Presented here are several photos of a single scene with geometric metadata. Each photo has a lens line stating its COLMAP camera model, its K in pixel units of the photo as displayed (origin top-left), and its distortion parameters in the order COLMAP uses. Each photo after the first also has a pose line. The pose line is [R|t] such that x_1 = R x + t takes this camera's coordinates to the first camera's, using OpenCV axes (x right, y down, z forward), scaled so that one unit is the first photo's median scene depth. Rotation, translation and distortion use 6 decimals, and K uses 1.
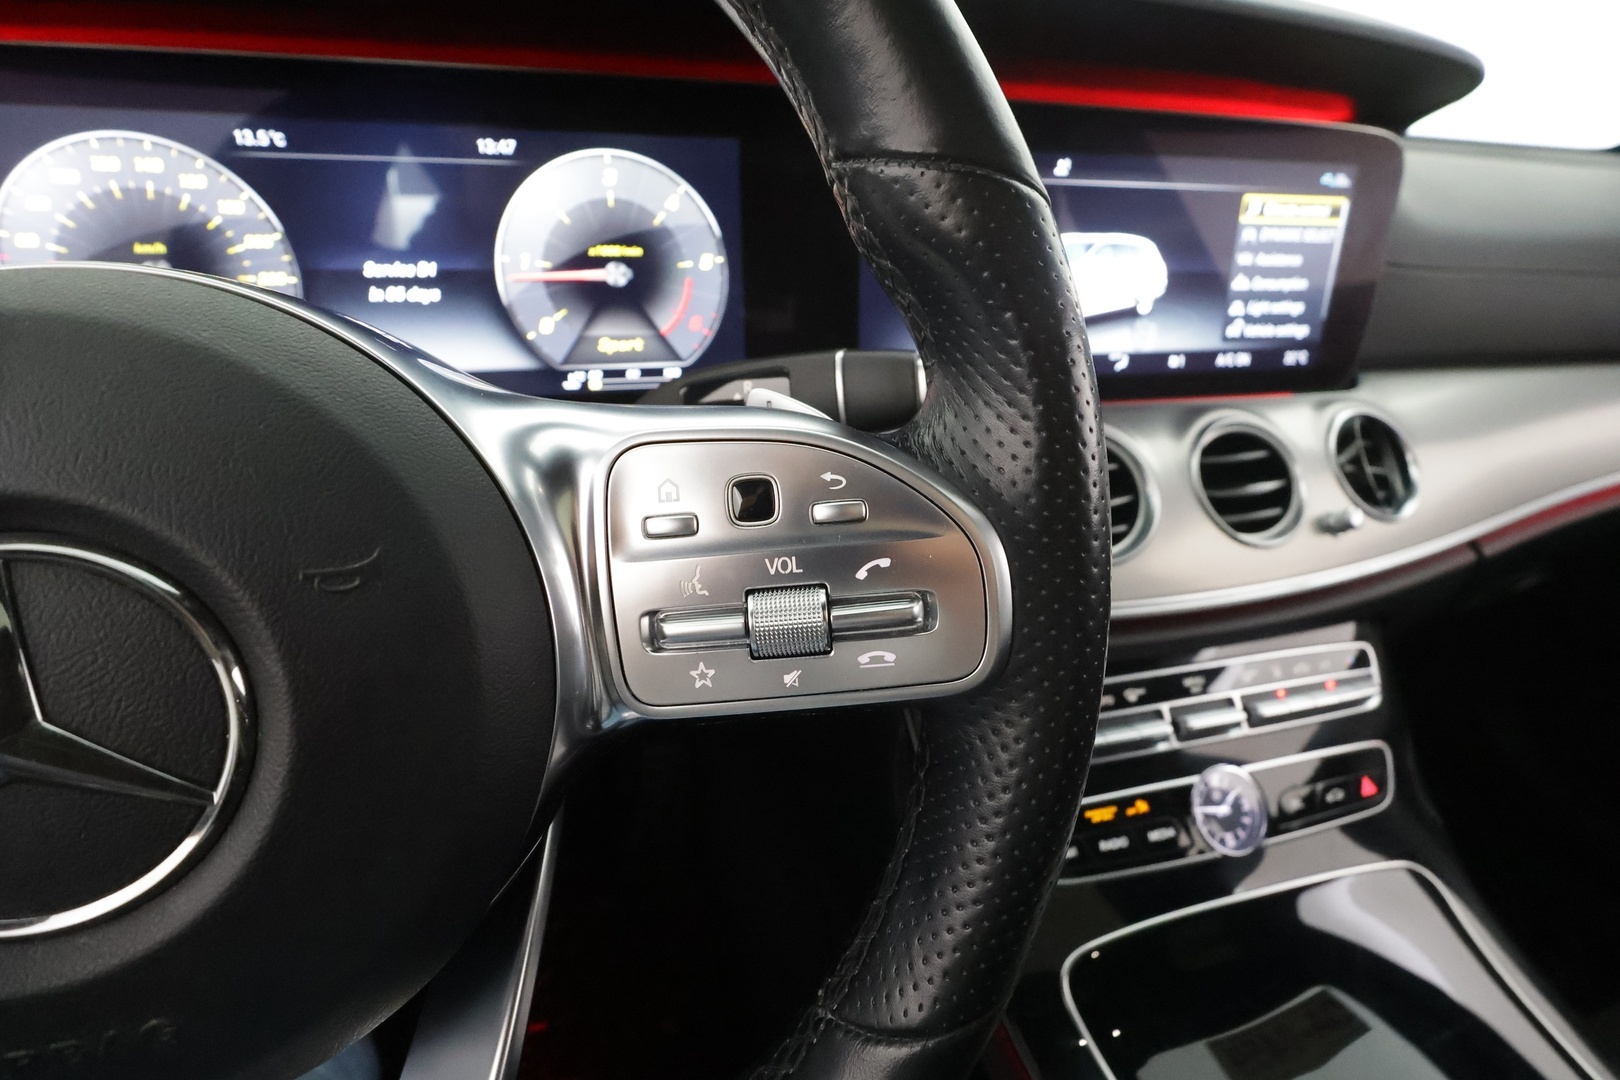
lens RADIAL K [[756.9, 0, 813.5], [0, 756.9, 536.9], [0, 0, 1]] dist [0.000373, 0.000851]
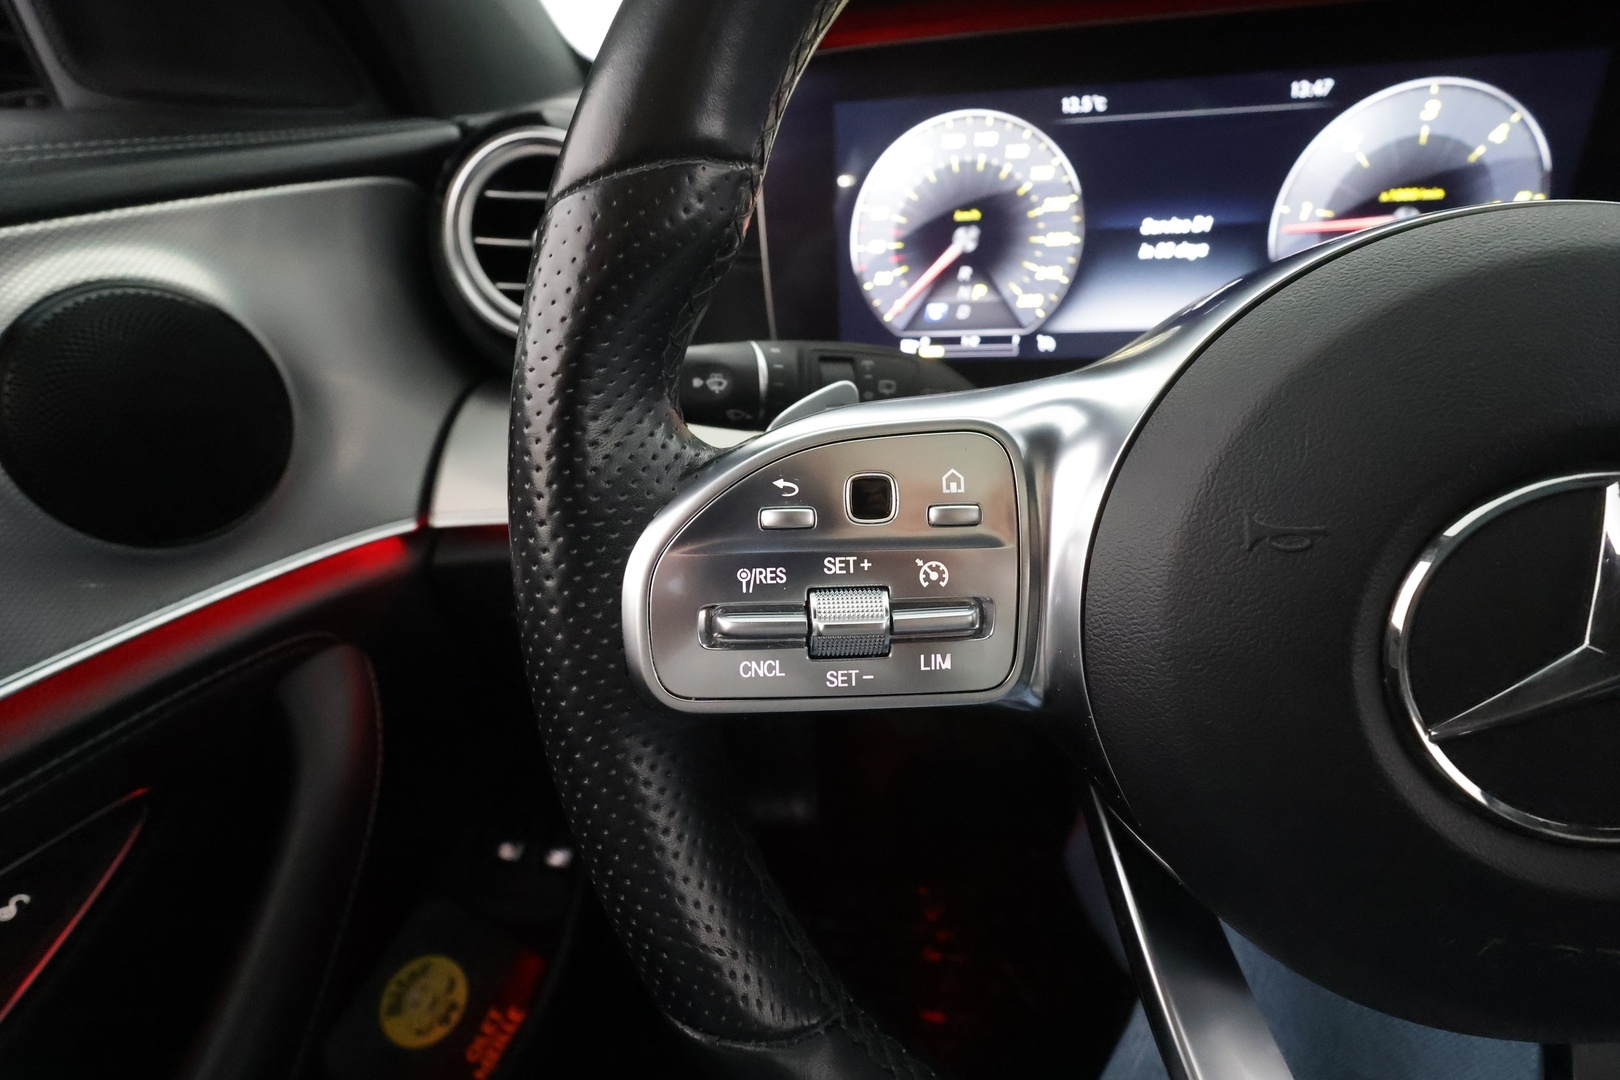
lens RADIAL K [[756.9, 0, 813.5], [0, 756.9, 536.9], [0, 0, 1]] dist [0.000373, 0.000851]
pose [[0.917199, 0.110527, -0.382792, -0.556194], [-0.095133, 0.993716, 0.058979, 0.046764], [0.386905, -0.017679, 0.921950, -0.127230]]
